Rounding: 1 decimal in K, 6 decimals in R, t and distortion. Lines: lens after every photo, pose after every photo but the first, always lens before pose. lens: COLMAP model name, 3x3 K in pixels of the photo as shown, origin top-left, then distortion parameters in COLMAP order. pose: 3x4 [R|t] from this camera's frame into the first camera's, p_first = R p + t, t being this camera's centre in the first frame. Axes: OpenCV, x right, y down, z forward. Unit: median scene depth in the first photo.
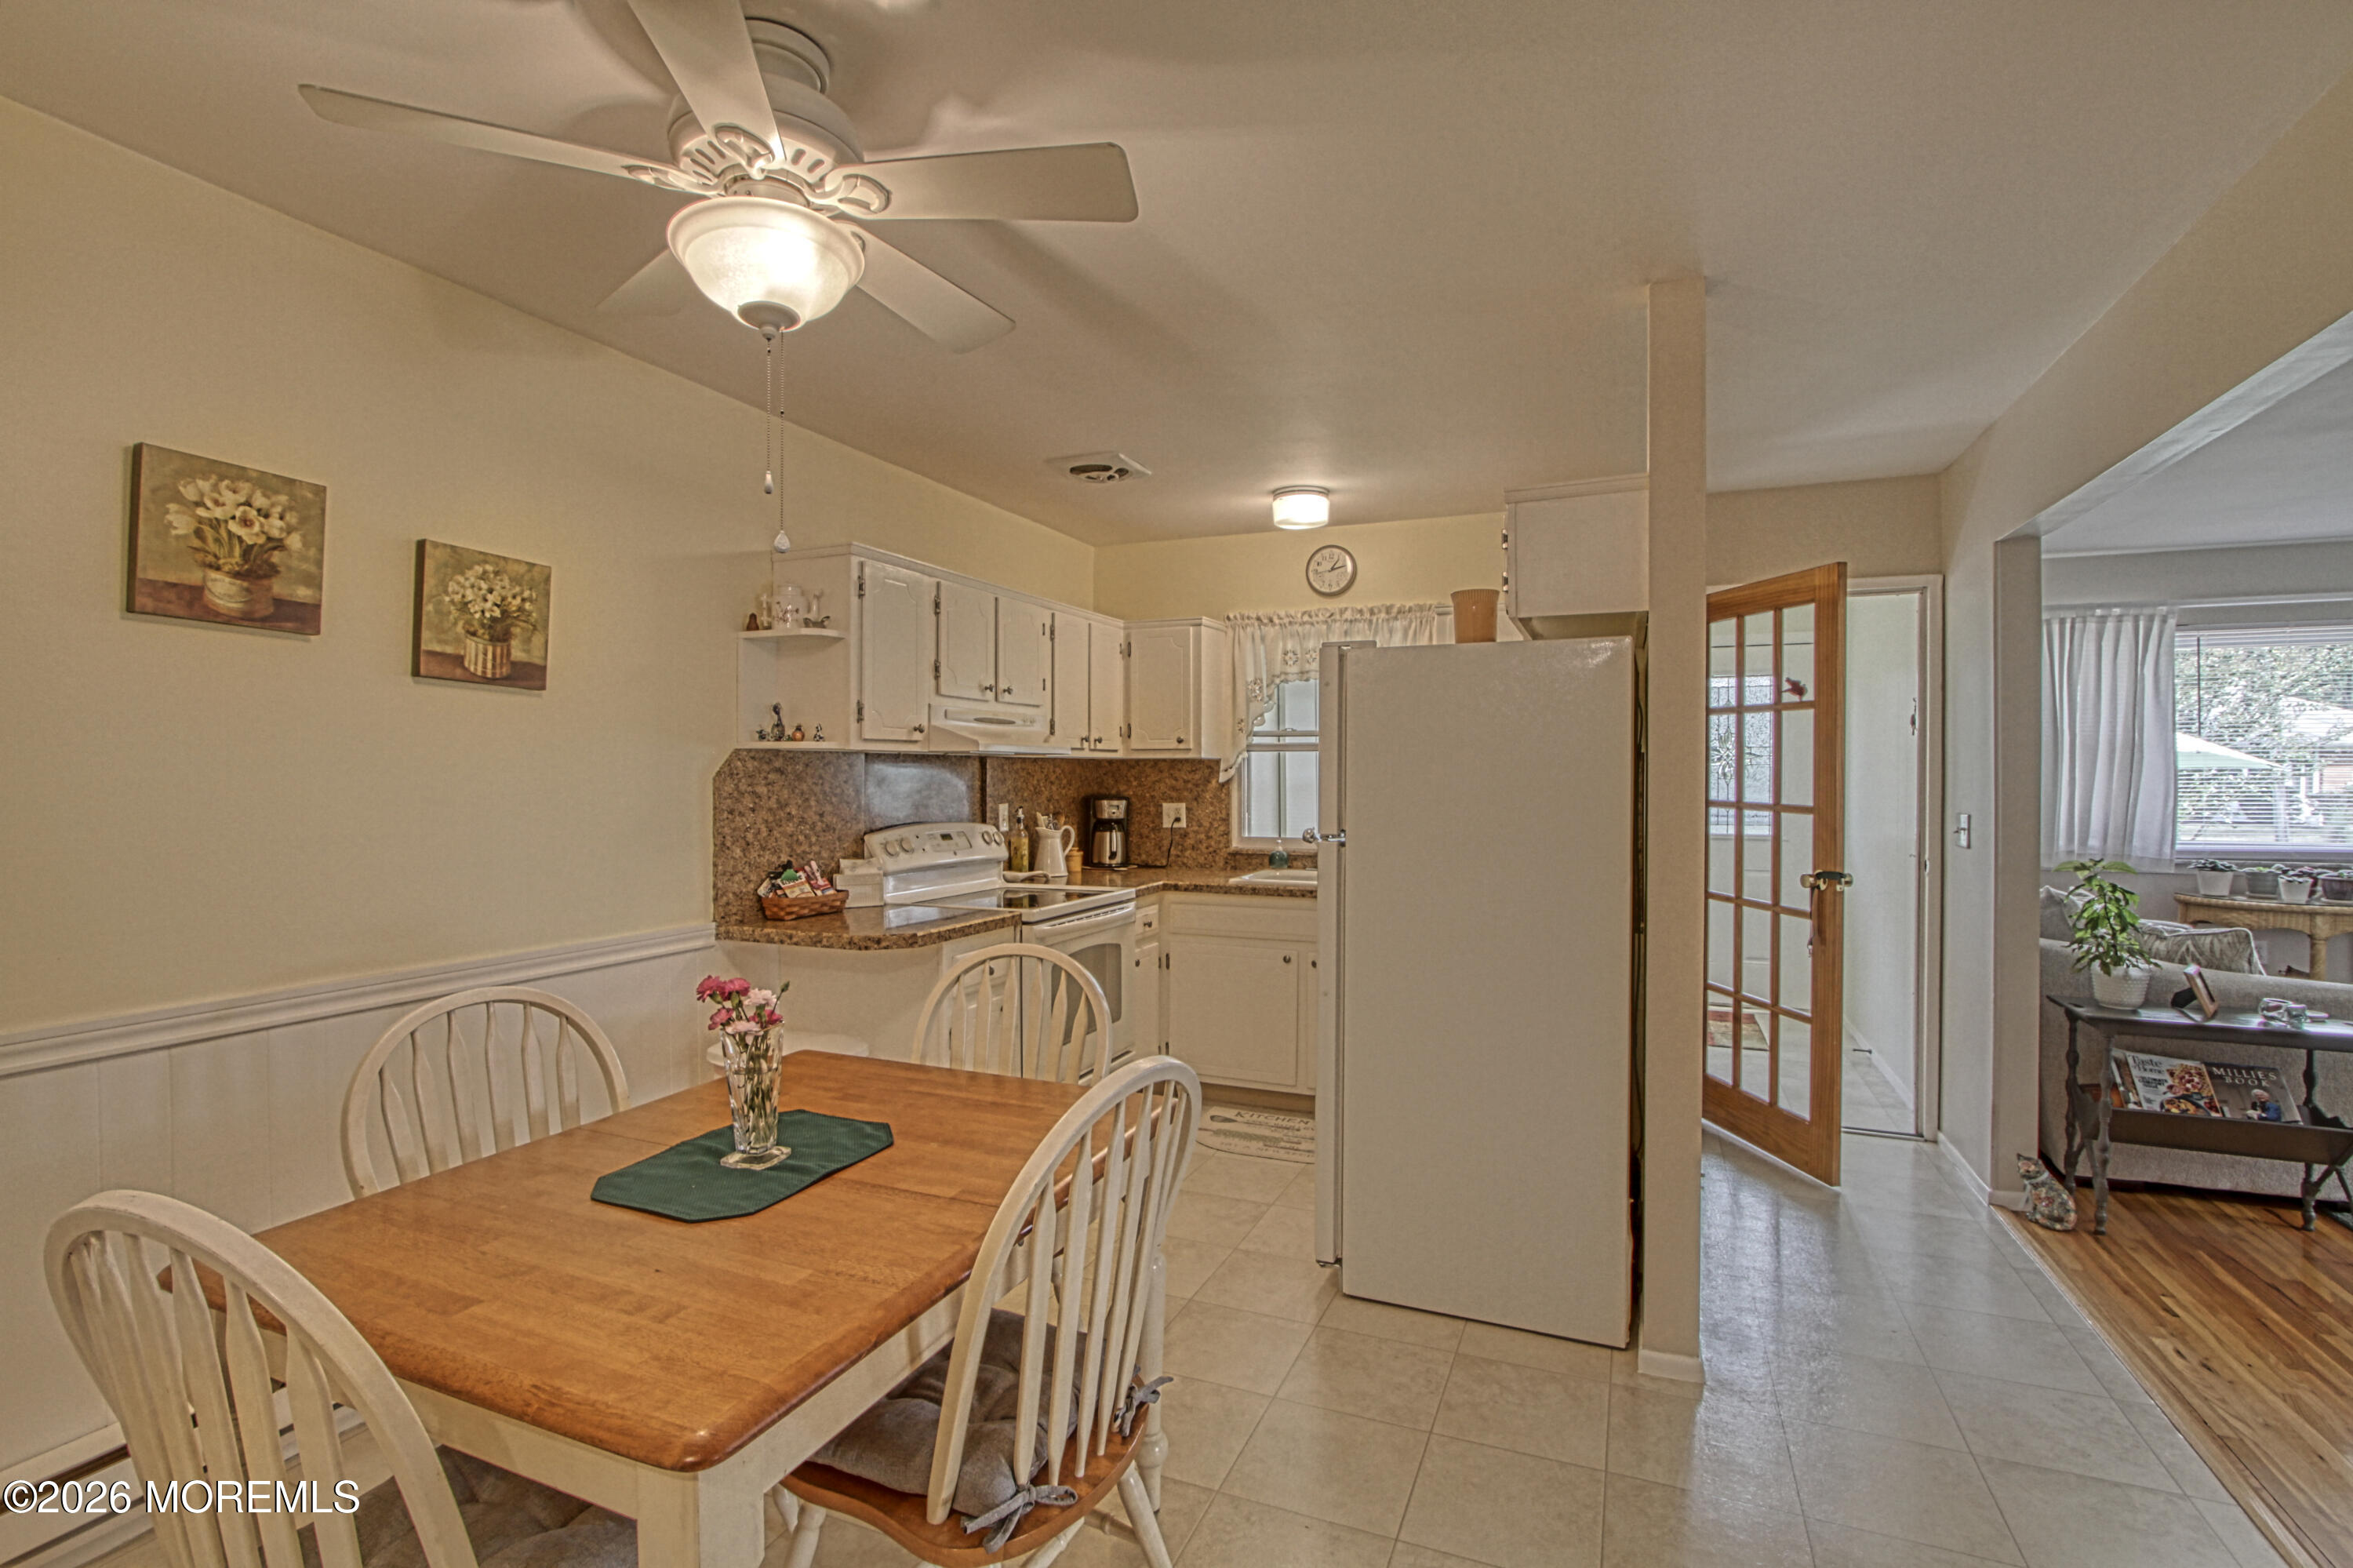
lens RADIAL K [[1087.9, 0, 1171.0], [0, 1087.9, 785.0], [0, 0, 1]] dist [-0.027046, 0.007375]
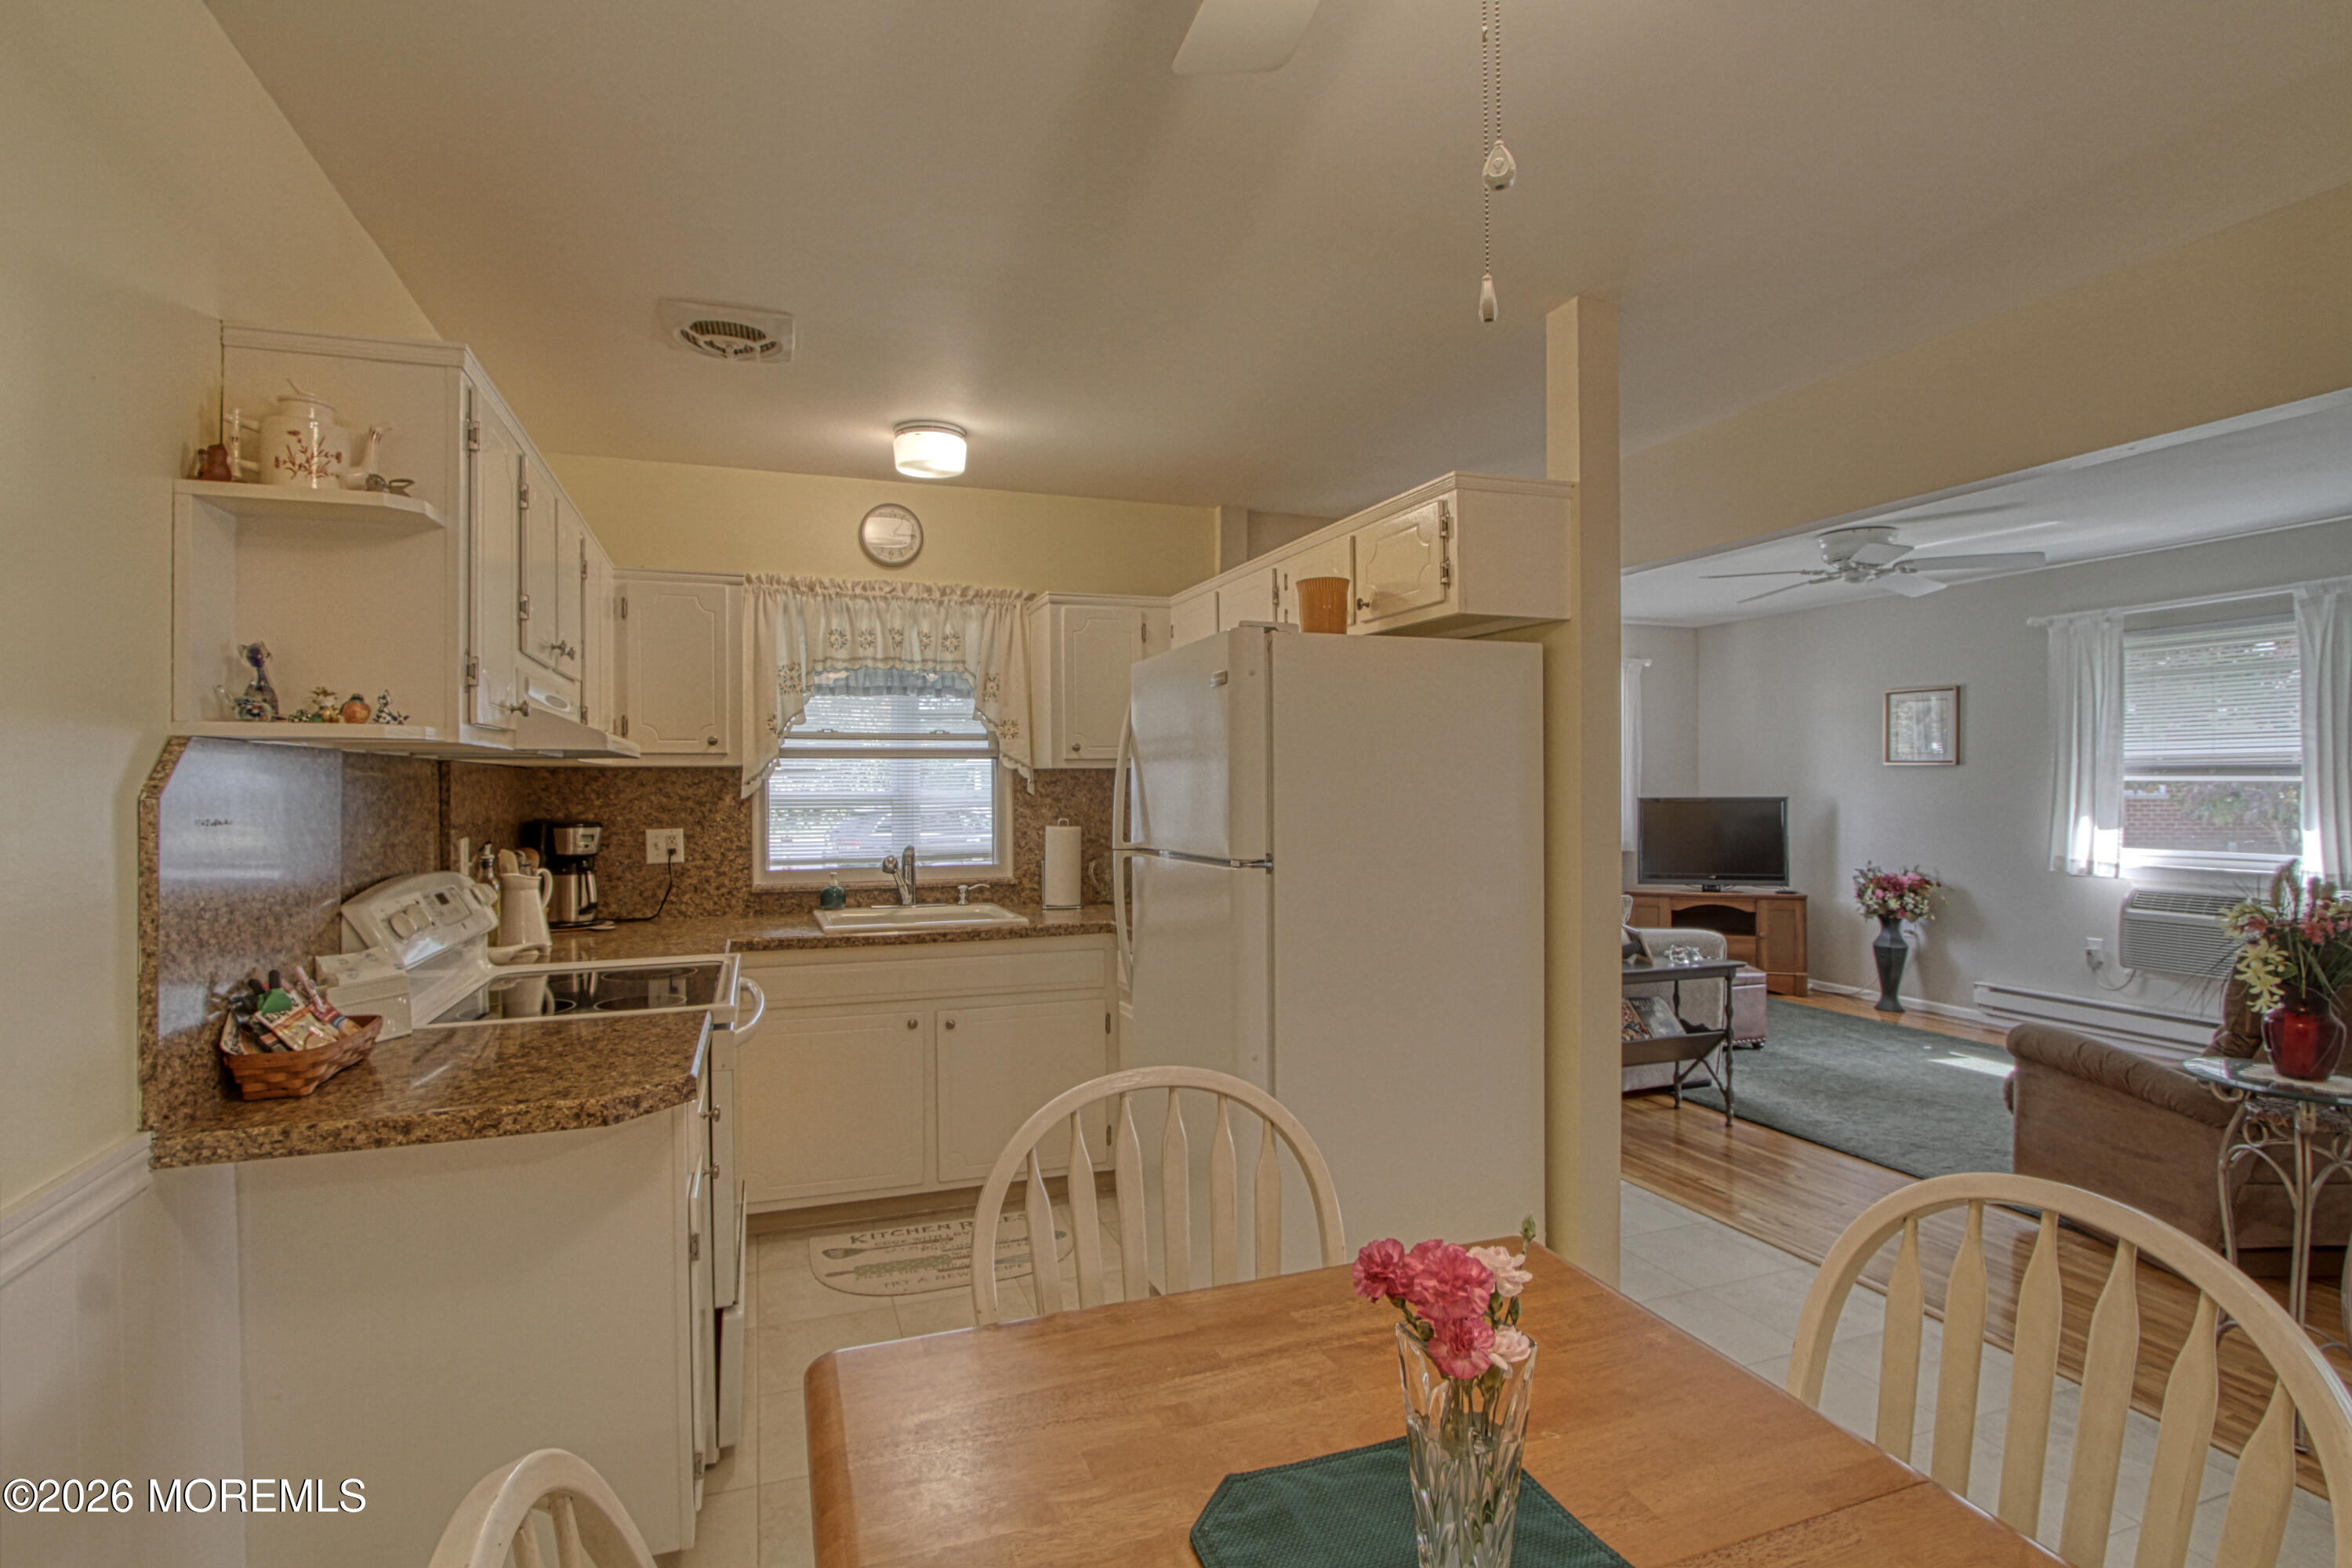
lens RADIAL K [[1119.2, 0, 1165.3], [0, 1119.2, 783.2], [0, 0, 1]] dist [-0.026937, 0.006790]
pose [[0.728830, -0.004044, 0.684683, -0.332027], [0.013631, 0.999870, -0.008604, -0.003405], [-0.684559, 0.015604, 0.728791, 0.309852]]
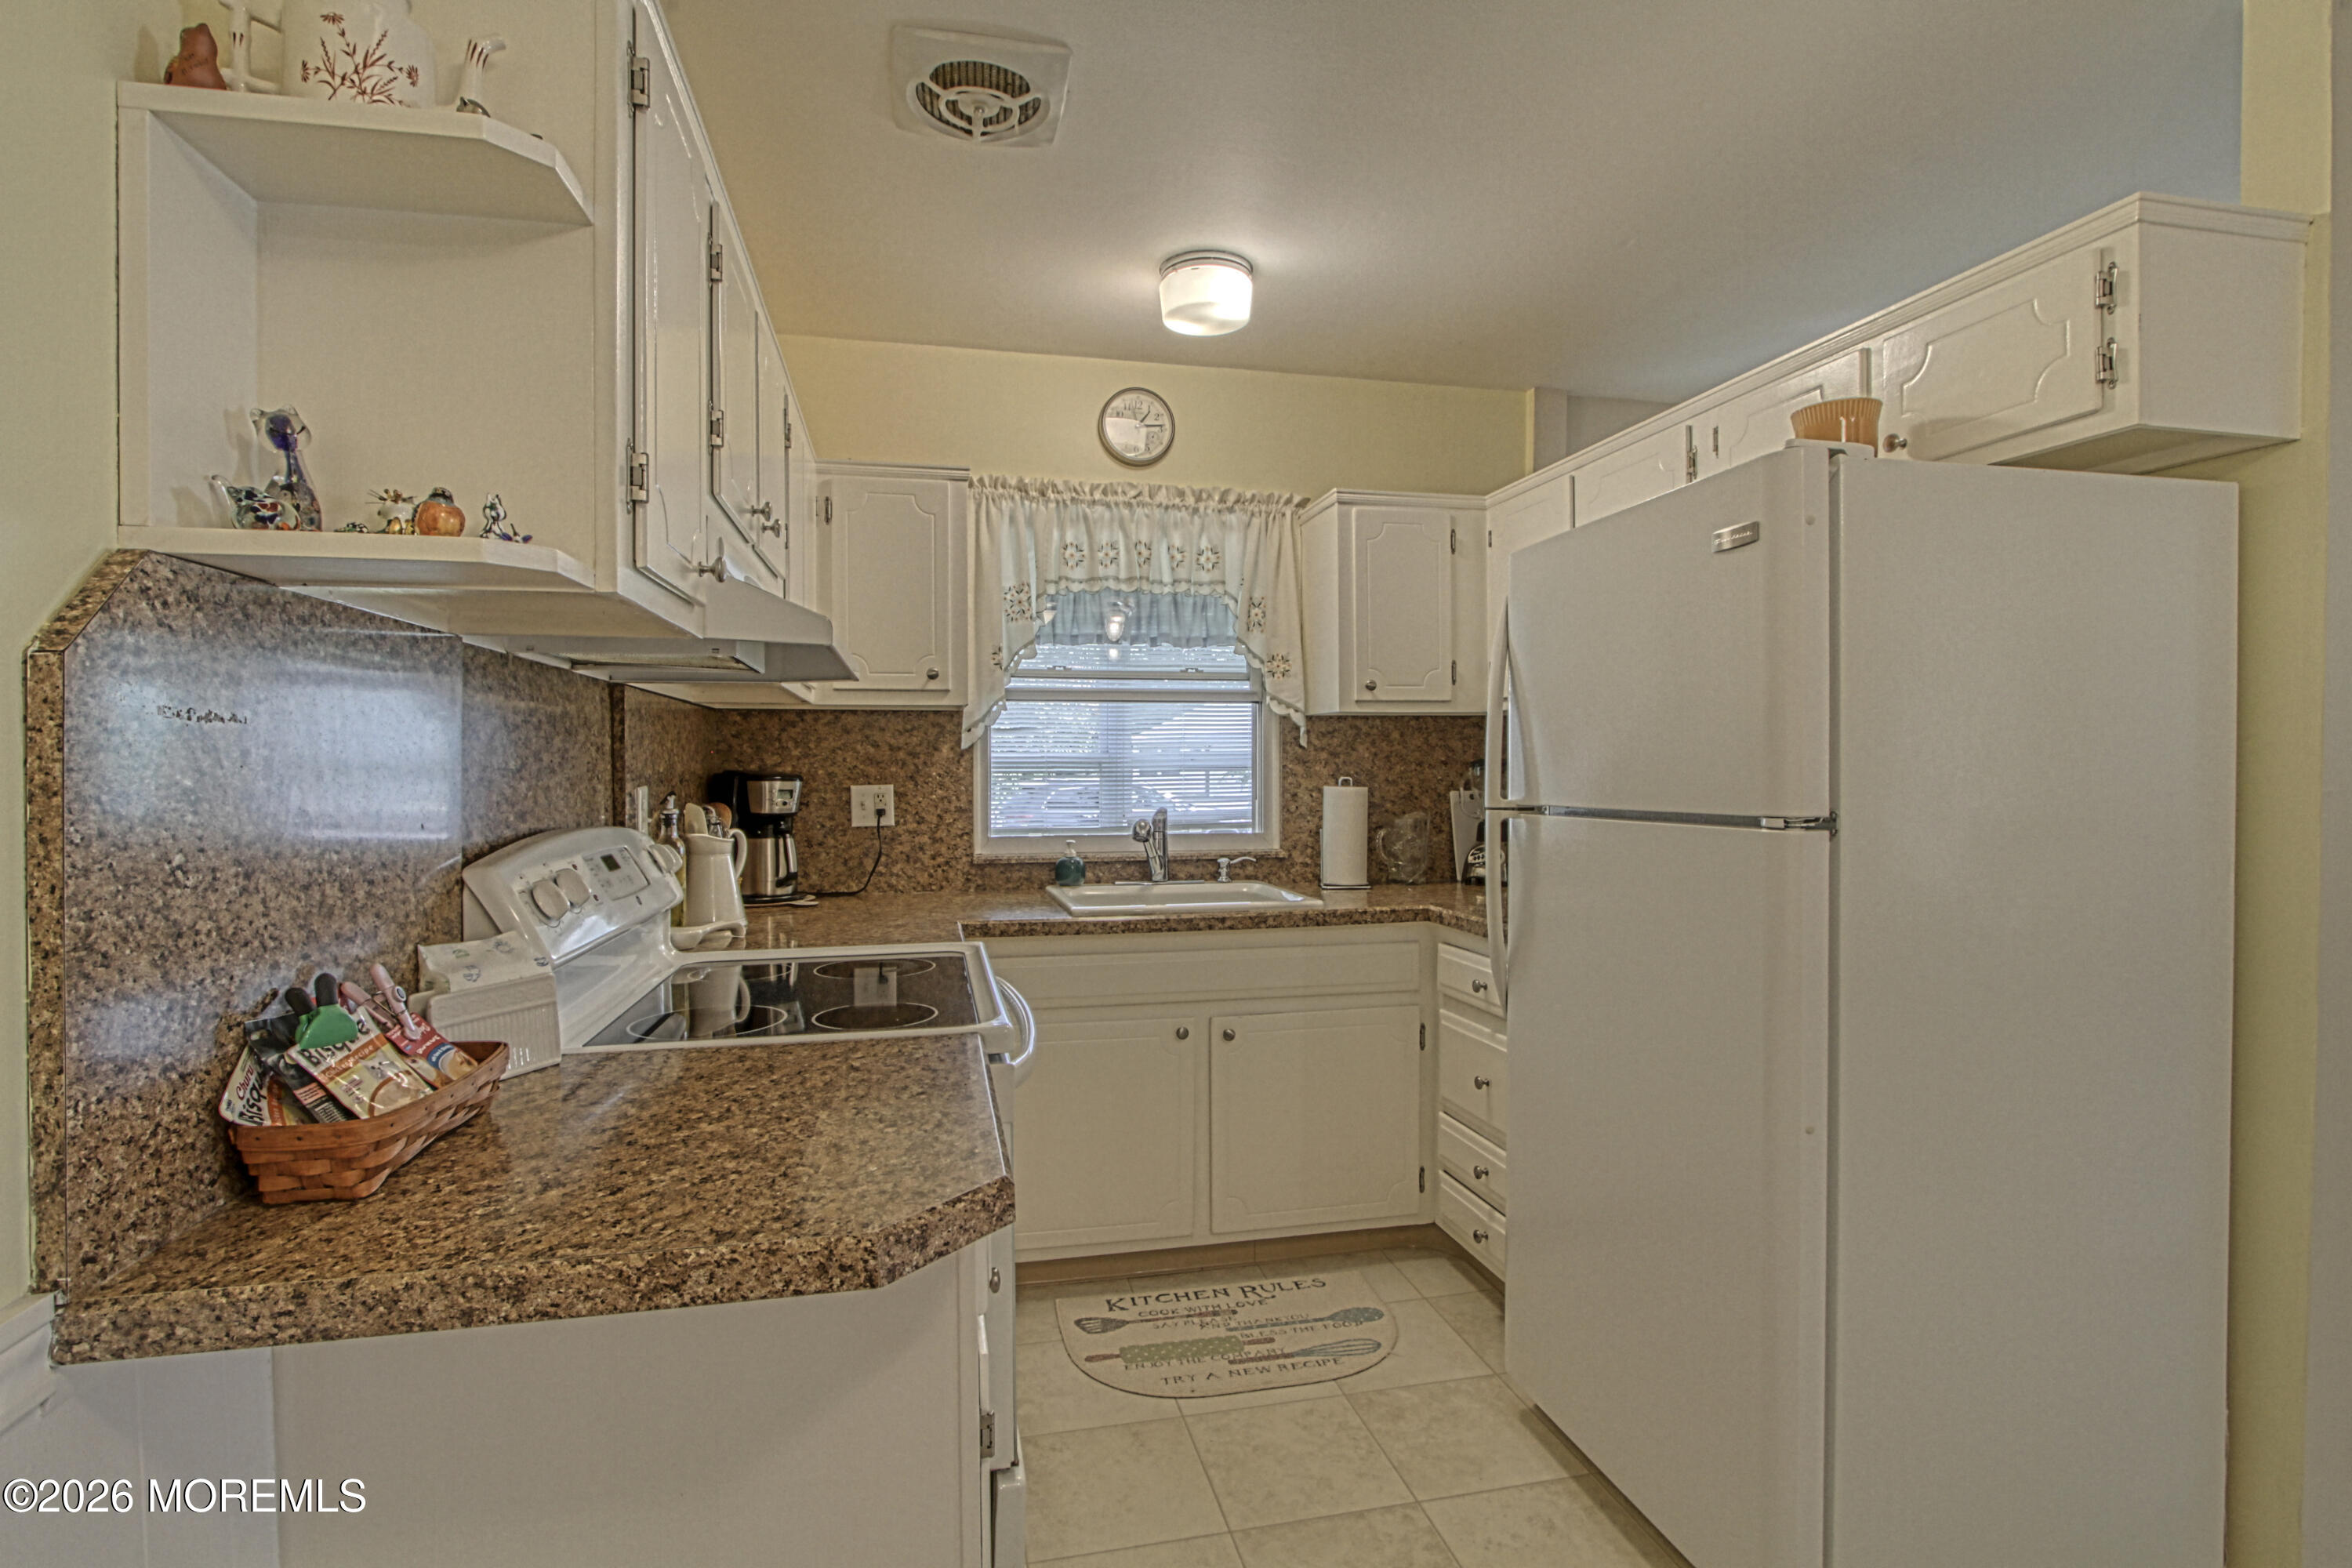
lens RADIAL K [[1119.2, 0, 1165.3], [0, 1119.2, 783.2], [0, 0, 1]] dist [-0.026937, 0.006790]
pose [[0.814061, -0.012530, 0.580644, -0.283488], [0.009668, 0.999921, 0.008024, 0.015761], [-0.580699, -0.000918, 0.814118, 0.530303]]
